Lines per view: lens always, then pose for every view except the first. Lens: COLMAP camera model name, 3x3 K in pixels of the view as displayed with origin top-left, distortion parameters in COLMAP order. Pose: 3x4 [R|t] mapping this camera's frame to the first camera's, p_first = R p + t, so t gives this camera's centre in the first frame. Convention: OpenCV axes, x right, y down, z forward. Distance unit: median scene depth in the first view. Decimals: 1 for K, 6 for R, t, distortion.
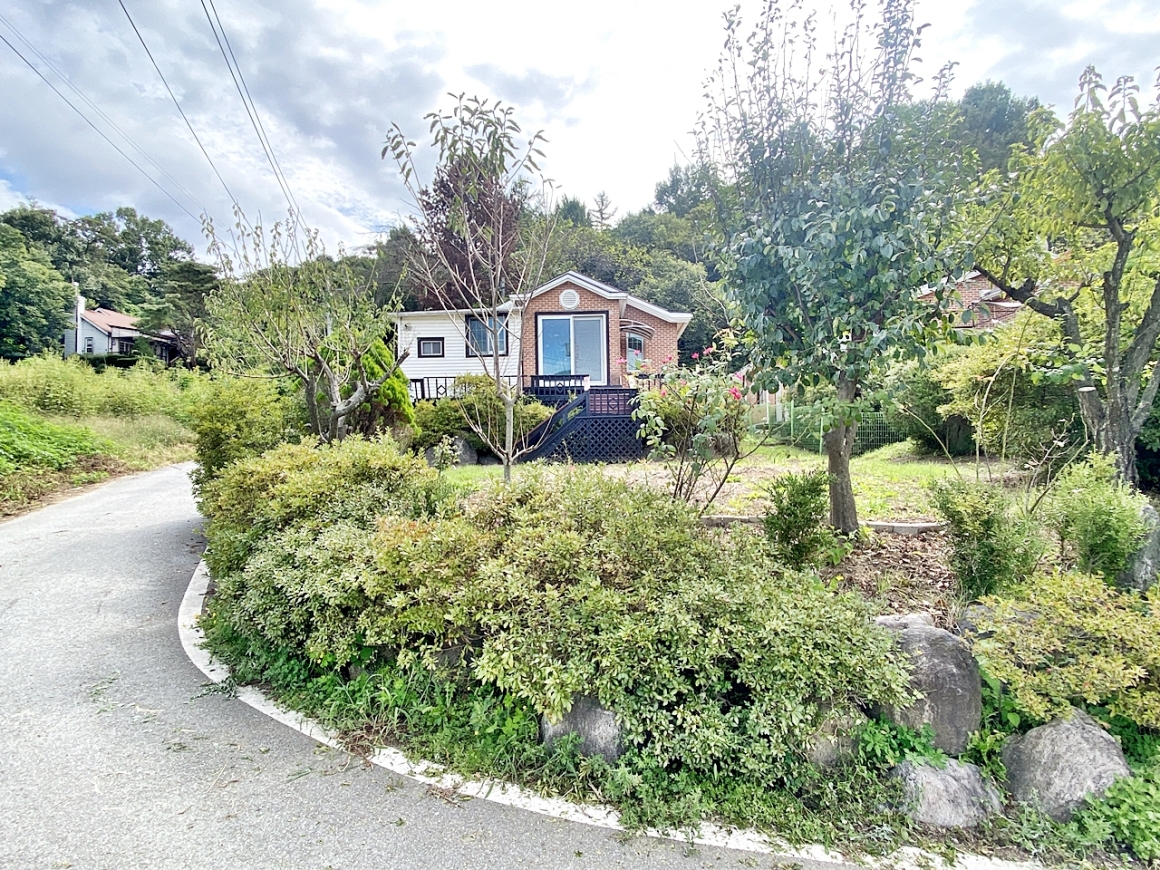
lens RADIAL K [[612.3, 0, 580.0], [0, 612.3, 435.0], [0, 0, 1]] dist [0.003838, -0.020697]
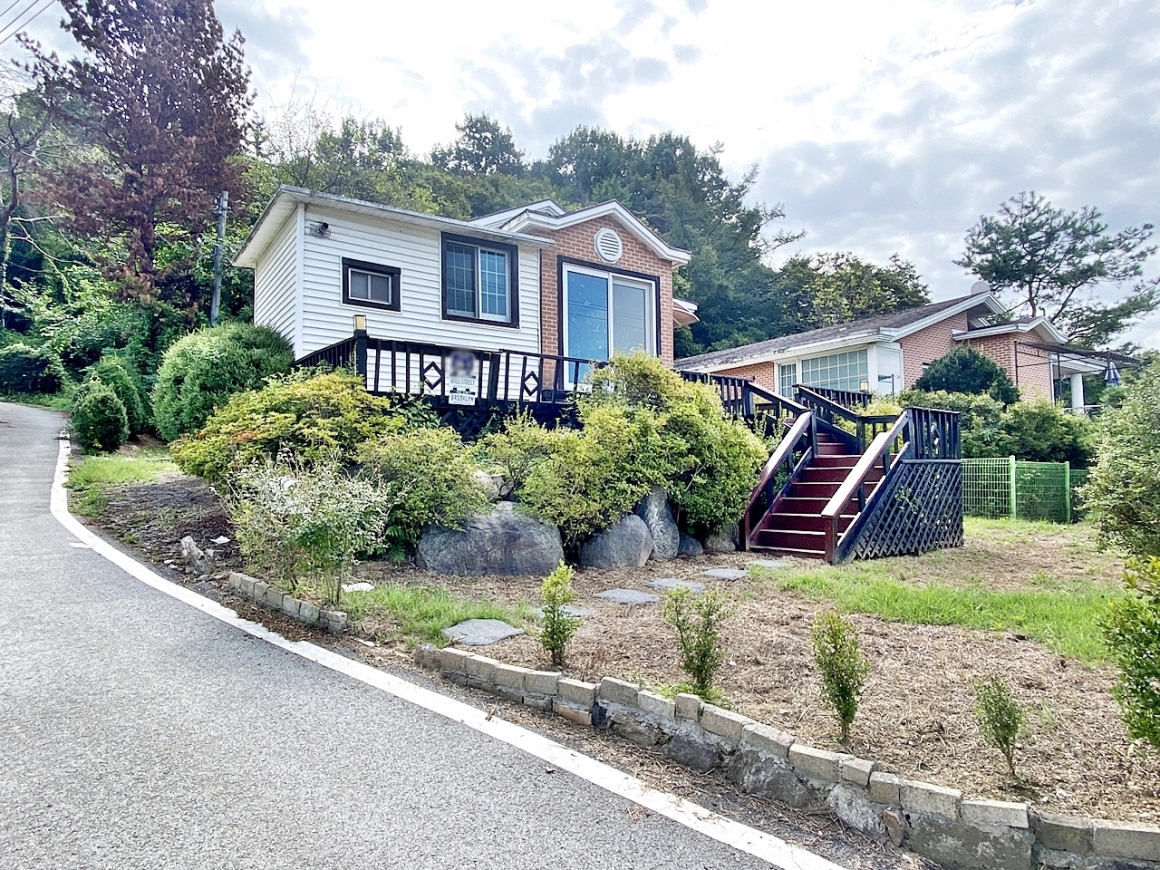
lens RADIAL K [[687.5, 0, 580.0], [0, 687.5, 435.0], [0, 0, 1]] dist [-0.000301, -0.000021]
pose [[0.802670, 0.046237, 0.594629, -0.418606], [-0.026319, 0.998765, -0.042134, -0.014192], [-0.595843, 0.018170, 0.802896, 0.497964]]
